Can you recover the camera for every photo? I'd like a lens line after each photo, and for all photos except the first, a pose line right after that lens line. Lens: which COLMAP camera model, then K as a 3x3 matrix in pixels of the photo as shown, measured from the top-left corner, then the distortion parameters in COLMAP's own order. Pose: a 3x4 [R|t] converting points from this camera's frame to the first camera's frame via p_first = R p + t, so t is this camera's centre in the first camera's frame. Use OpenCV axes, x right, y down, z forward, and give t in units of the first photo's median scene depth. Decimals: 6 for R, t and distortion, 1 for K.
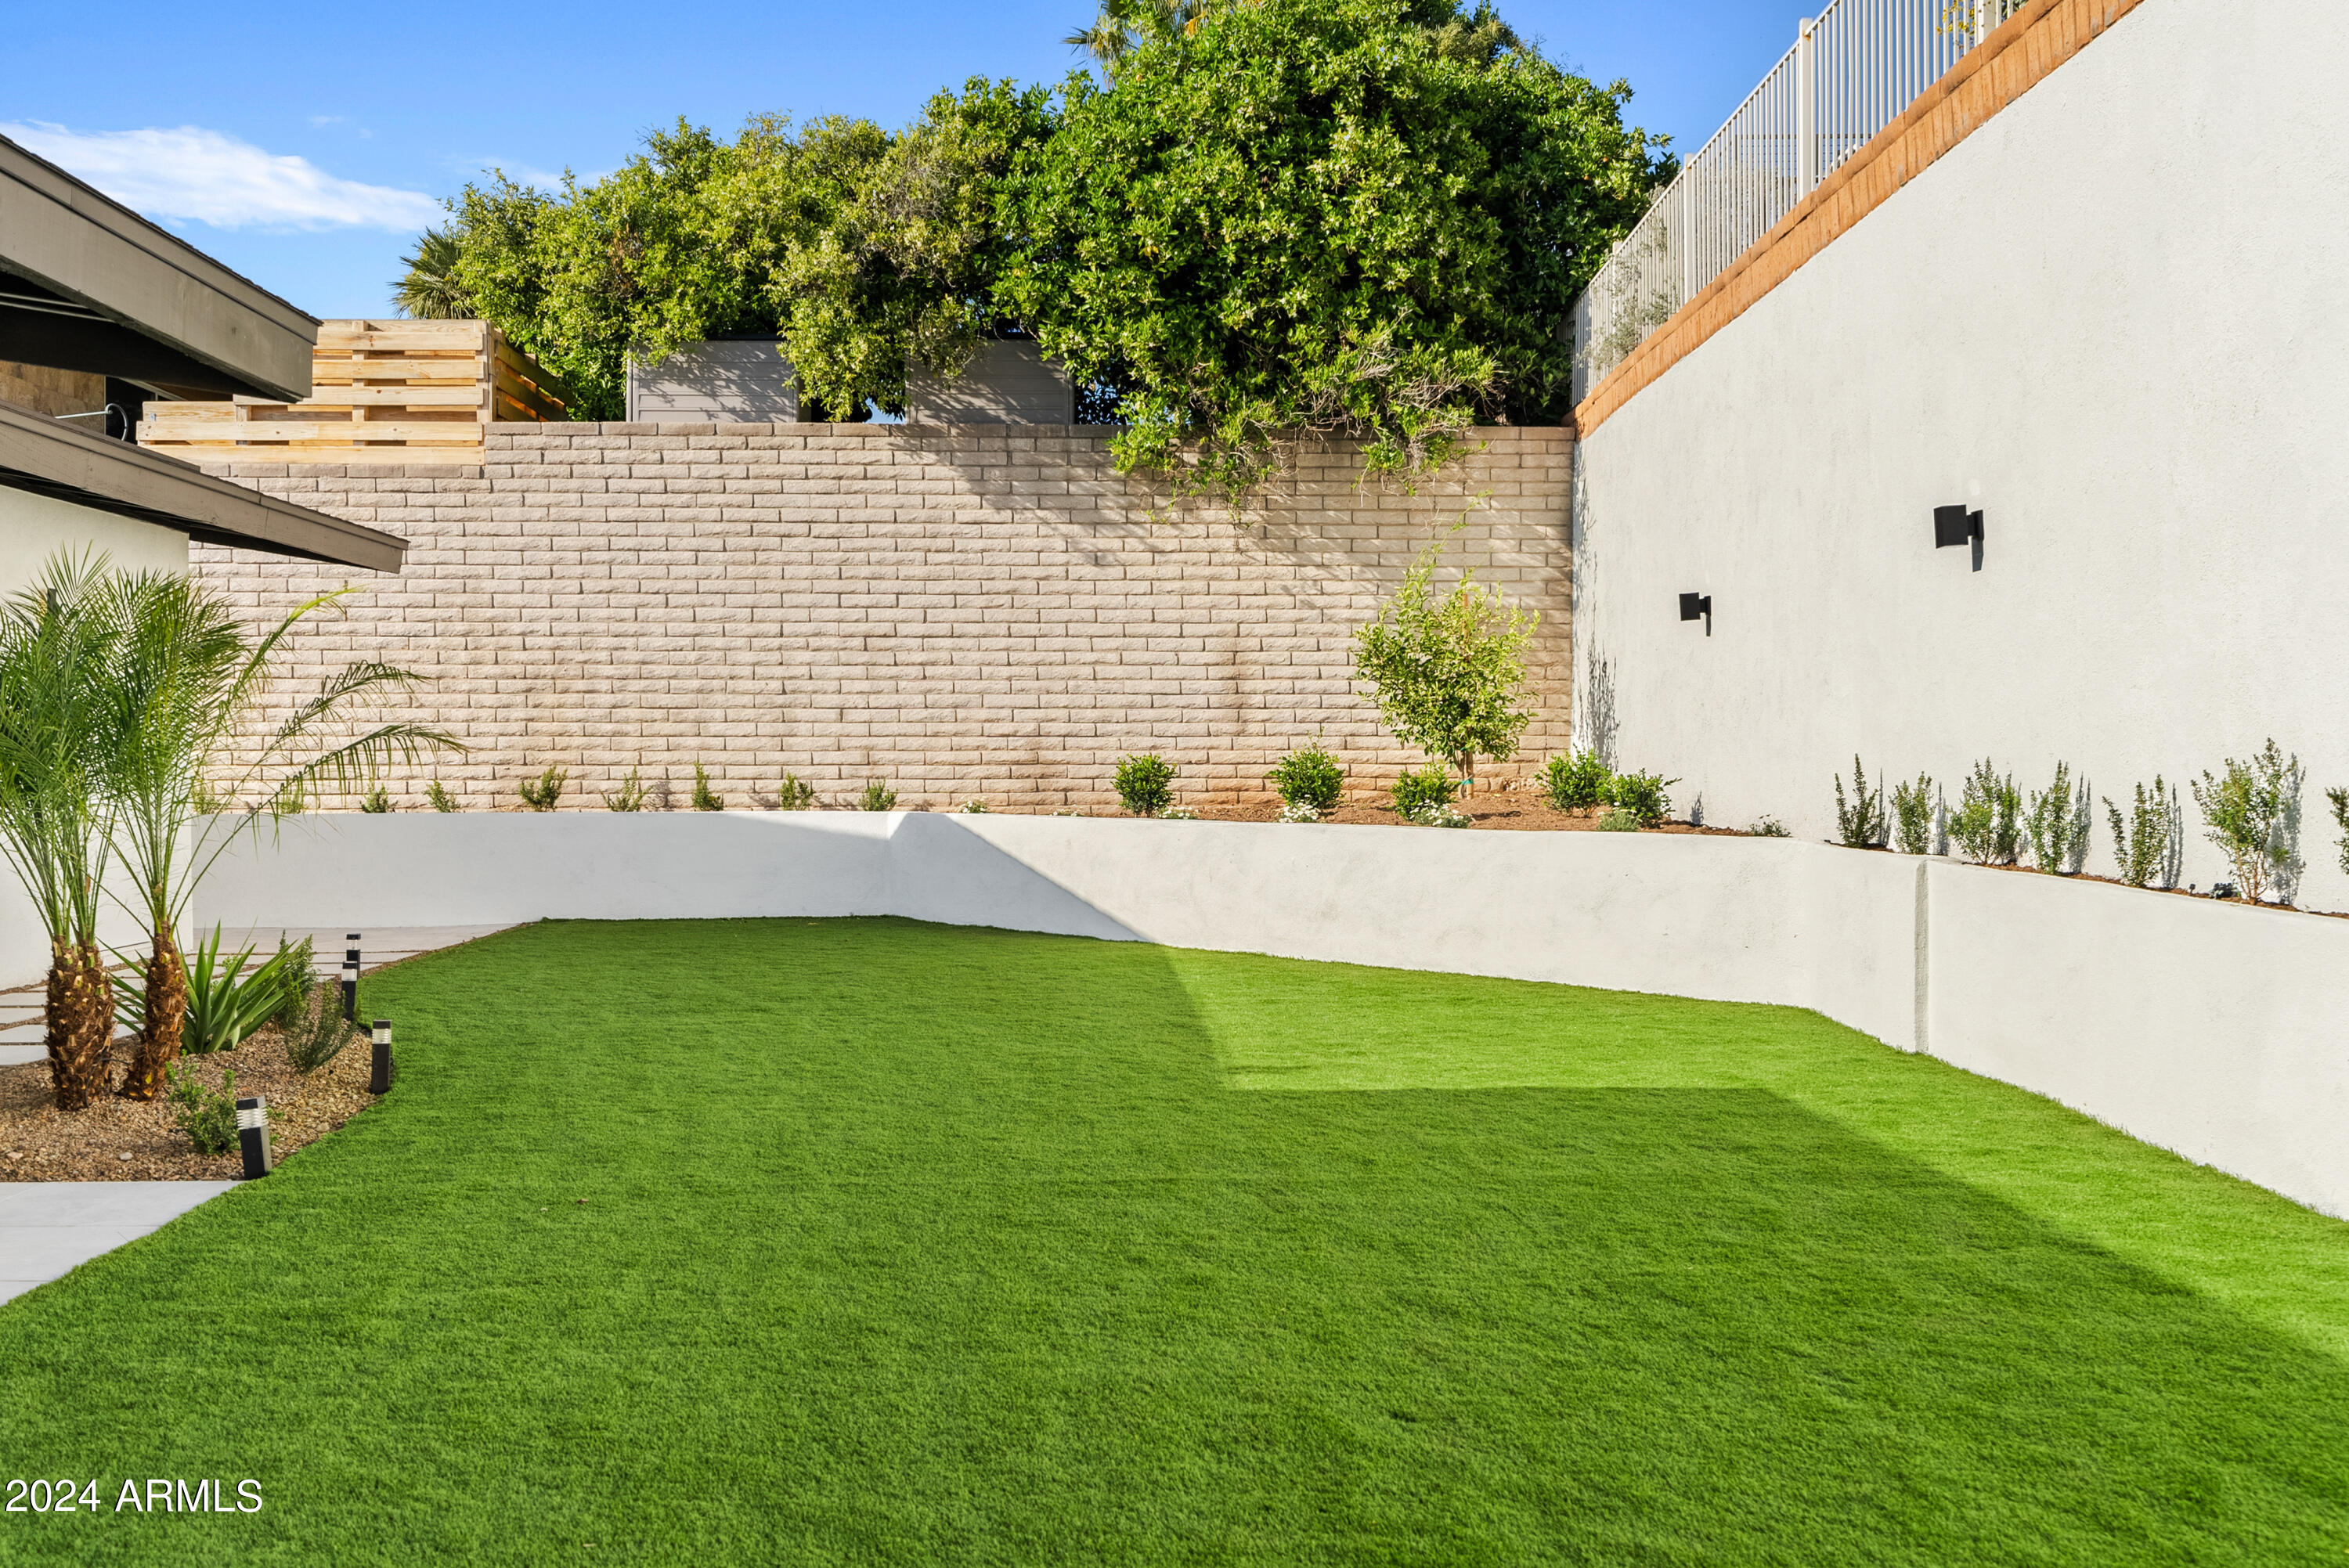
lens RADIAL K [[2338.6, 0, 1172.8], [0, 2338.6, 793.5], [0, 0, 1]] dist [0.011808, 0.000000]
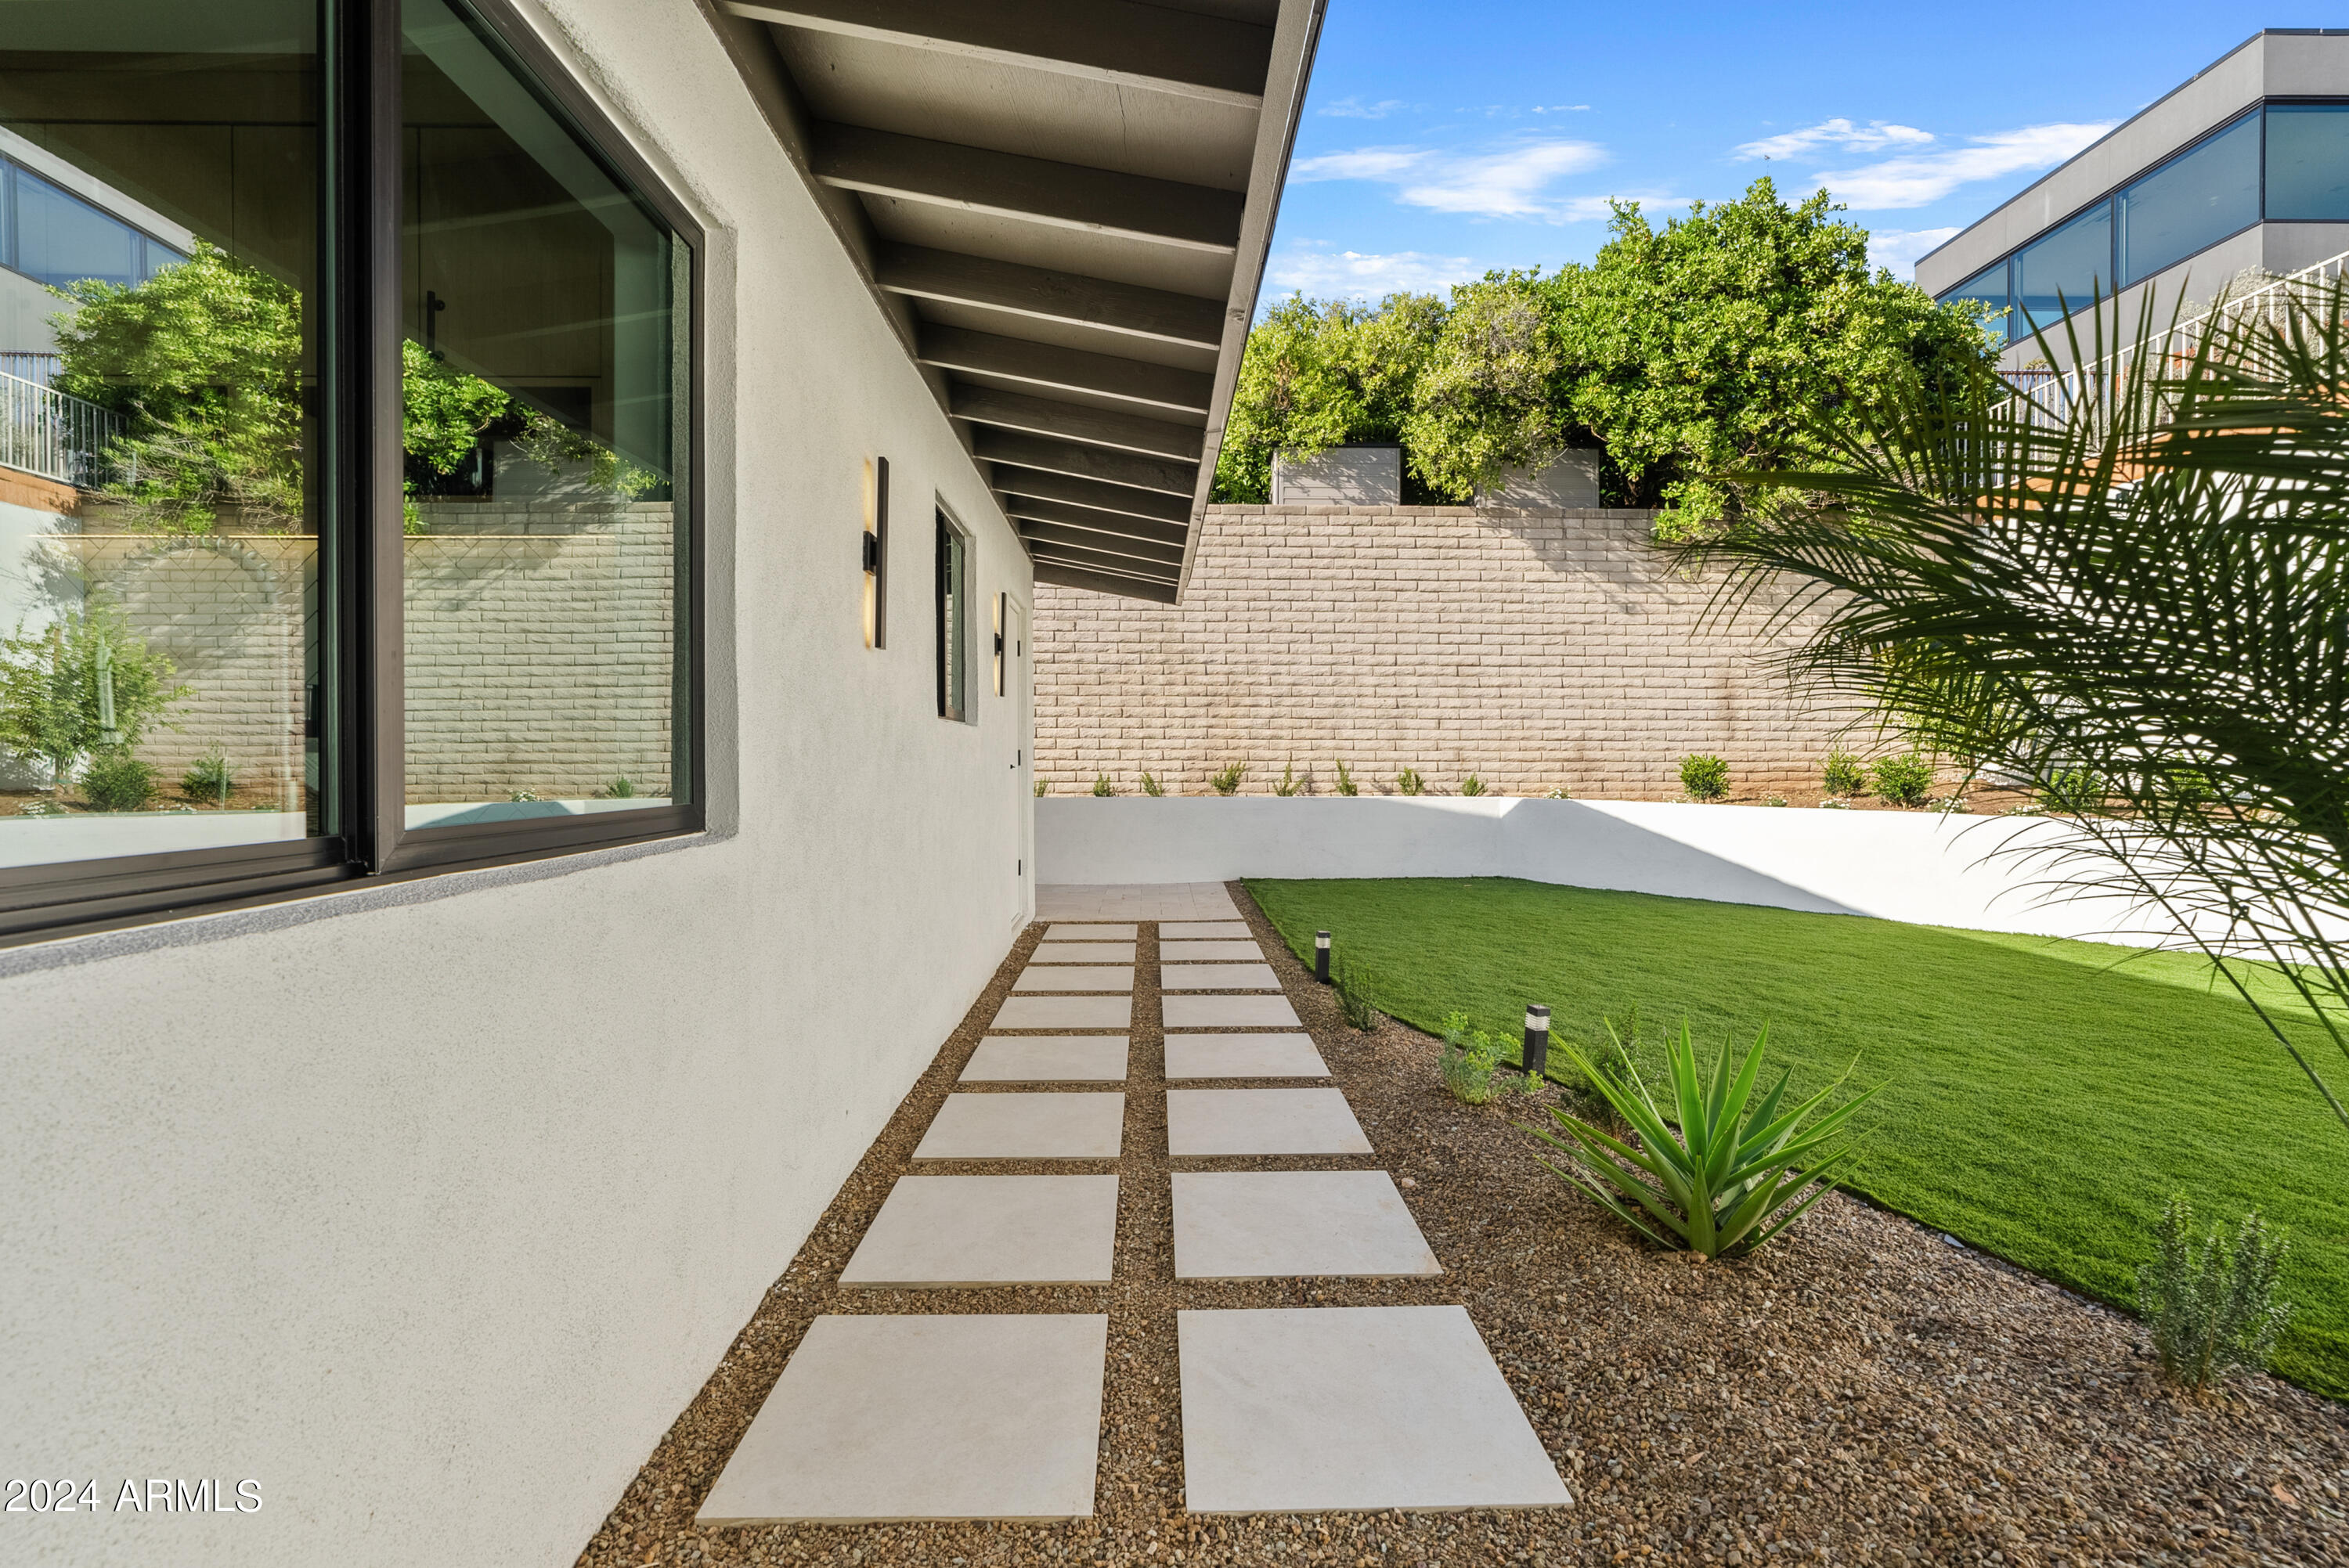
lens RADIAL K [[1079.3, 0, 1173.0], [0, 1079.3, 761.6], [0, 0, 1]] dist [-0.010284, 0.003172]
pose [[0.999987, 0.003939, -0.003317, -0.293337], [-0.003948, 0.999989, -0.002686, -0.009799], [0.003306, 0.002699, 0.999991, 0.382189]]
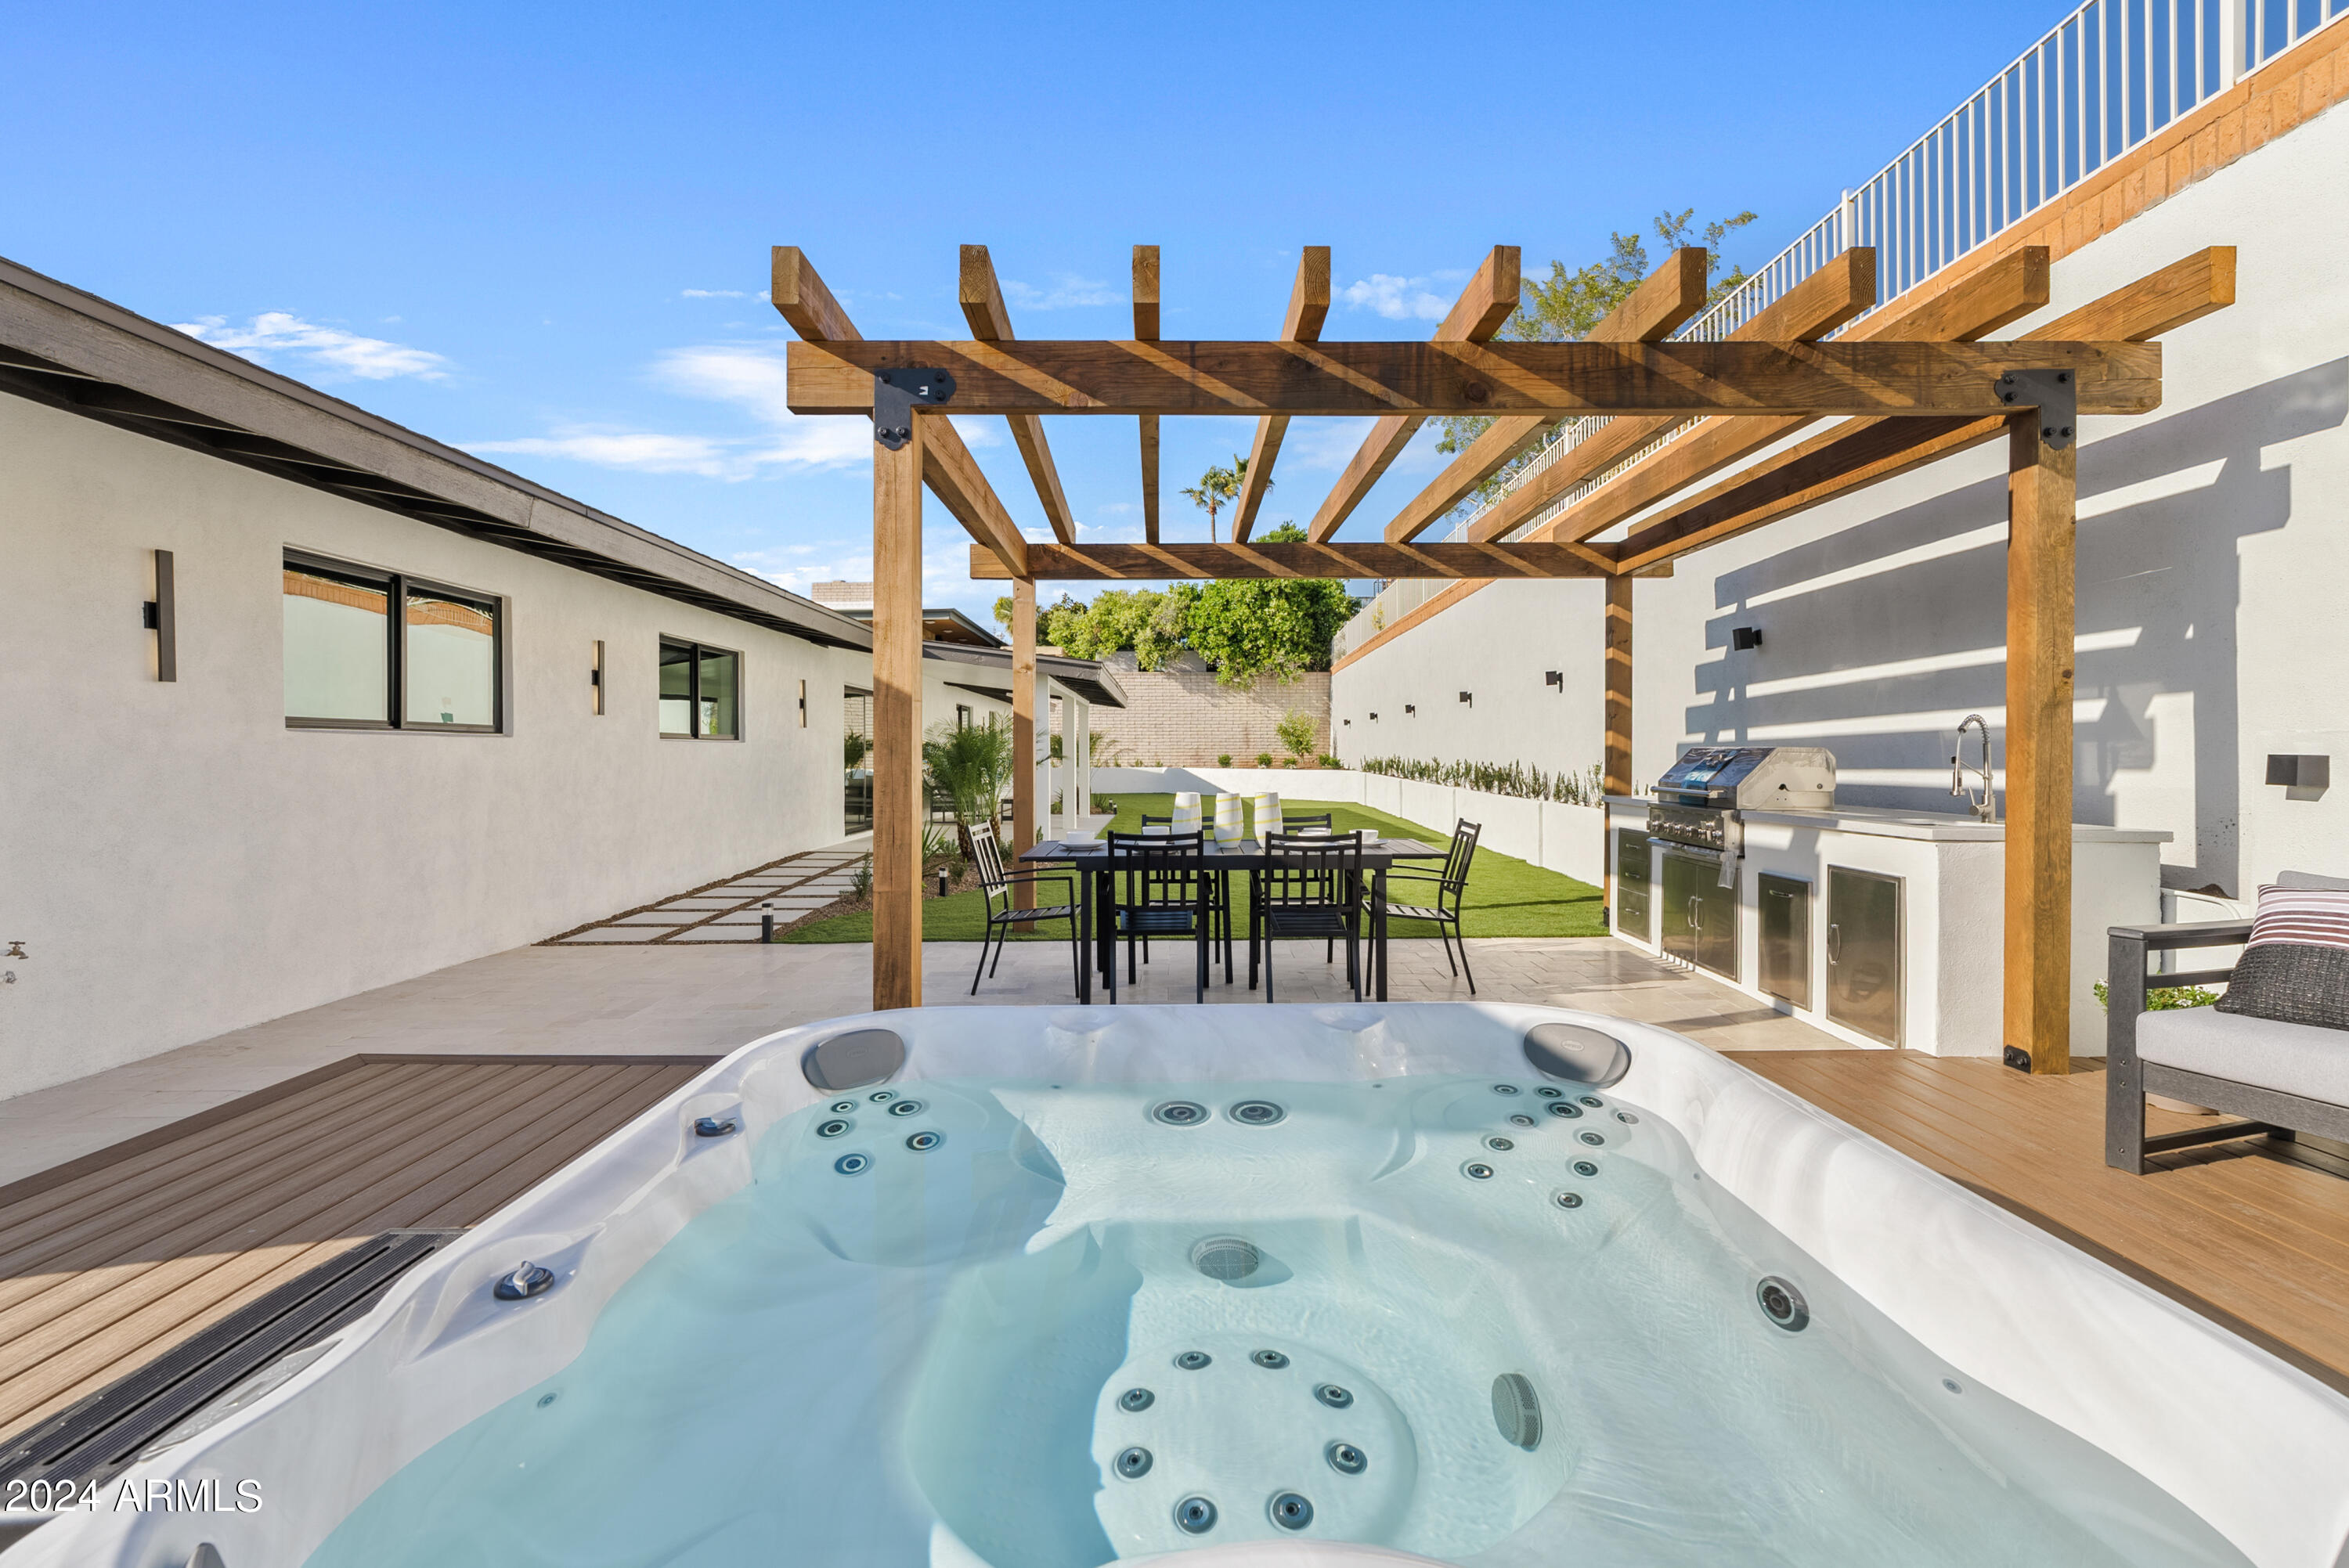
lens RADIAL K [[1079.3, 0, 1170.5], [0, 1079.3, 766.4], [0, 0, 1]] dist [-0.010284, 0.003172]
pose [[0.999450, -0.002404, -0.033071, -0.043956], [0.002451, 0.999996, 0.001367, 0.003421], [0.033068, -0.001447, 0.999452, -0.877977]]
